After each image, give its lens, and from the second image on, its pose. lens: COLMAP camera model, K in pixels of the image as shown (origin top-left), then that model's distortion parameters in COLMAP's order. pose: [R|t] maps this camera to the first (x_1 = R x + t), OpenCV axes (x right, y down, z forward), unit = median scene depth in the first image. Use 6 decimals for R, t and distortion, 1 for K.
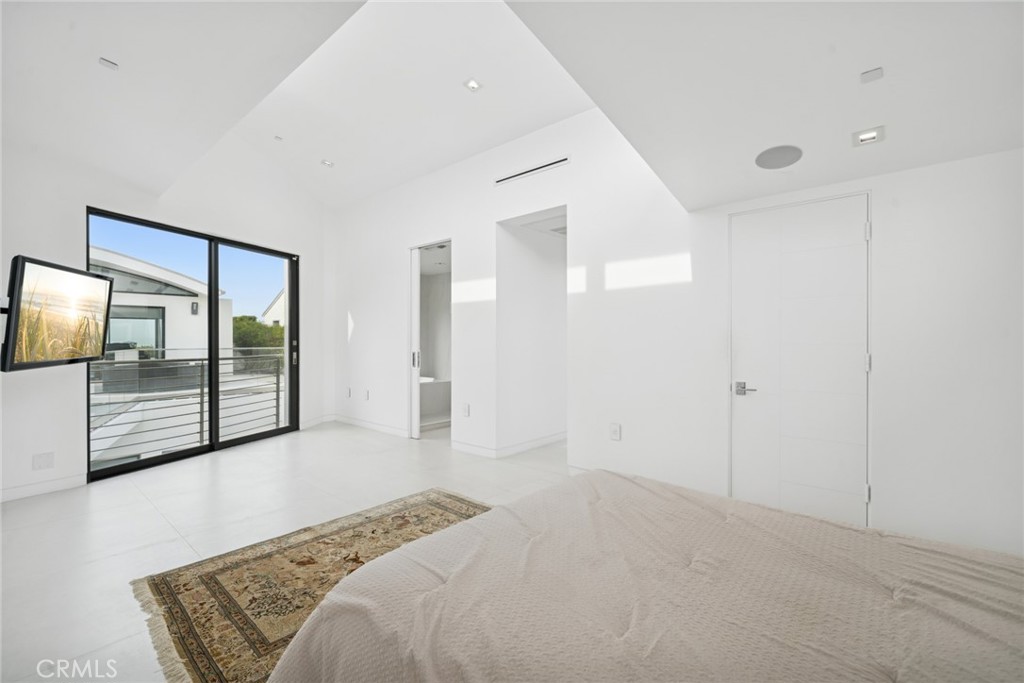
lens RADIAL K [[440.9, 0, 512.0], [0, 440.9, 341.5], [0, 0, 1]] dist [-0.000129, 0.000020]
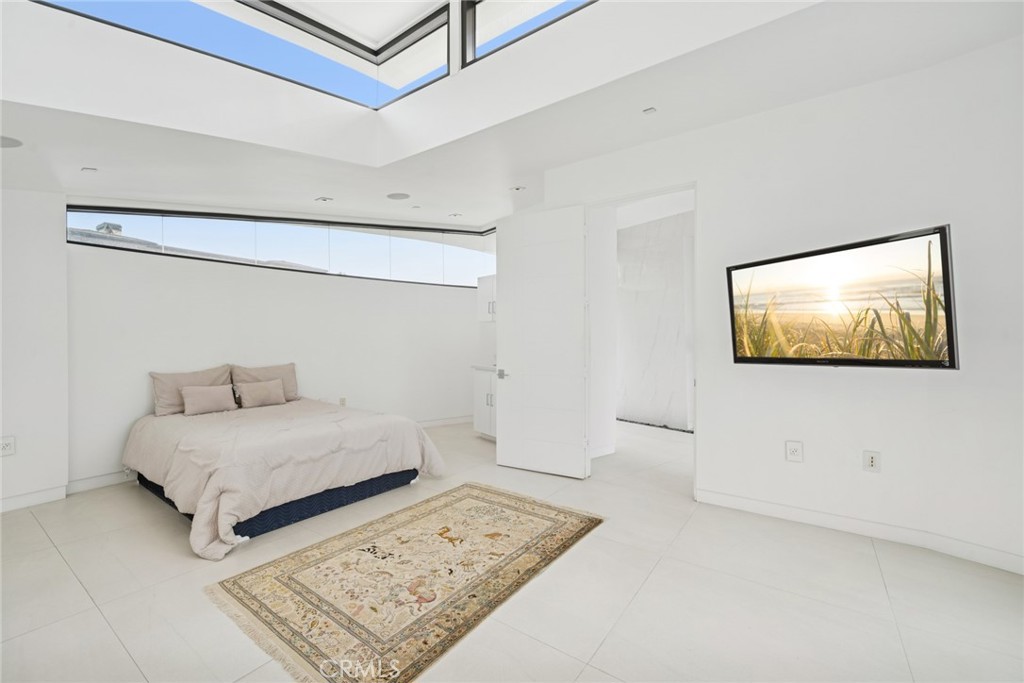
lens RADIAL K [[419.1, 0, 512.0], [0, 419.1, 341.5], [0, 0, 1]] dist [0.000272, 0.000029]
pose [[-0.994341, -0.006448, -0.106038, -0.357592], [-0.007649, 0.999911, 0.010927, -0.005142], [0.105958, 0.011677, -0.994302, 1.863845]]
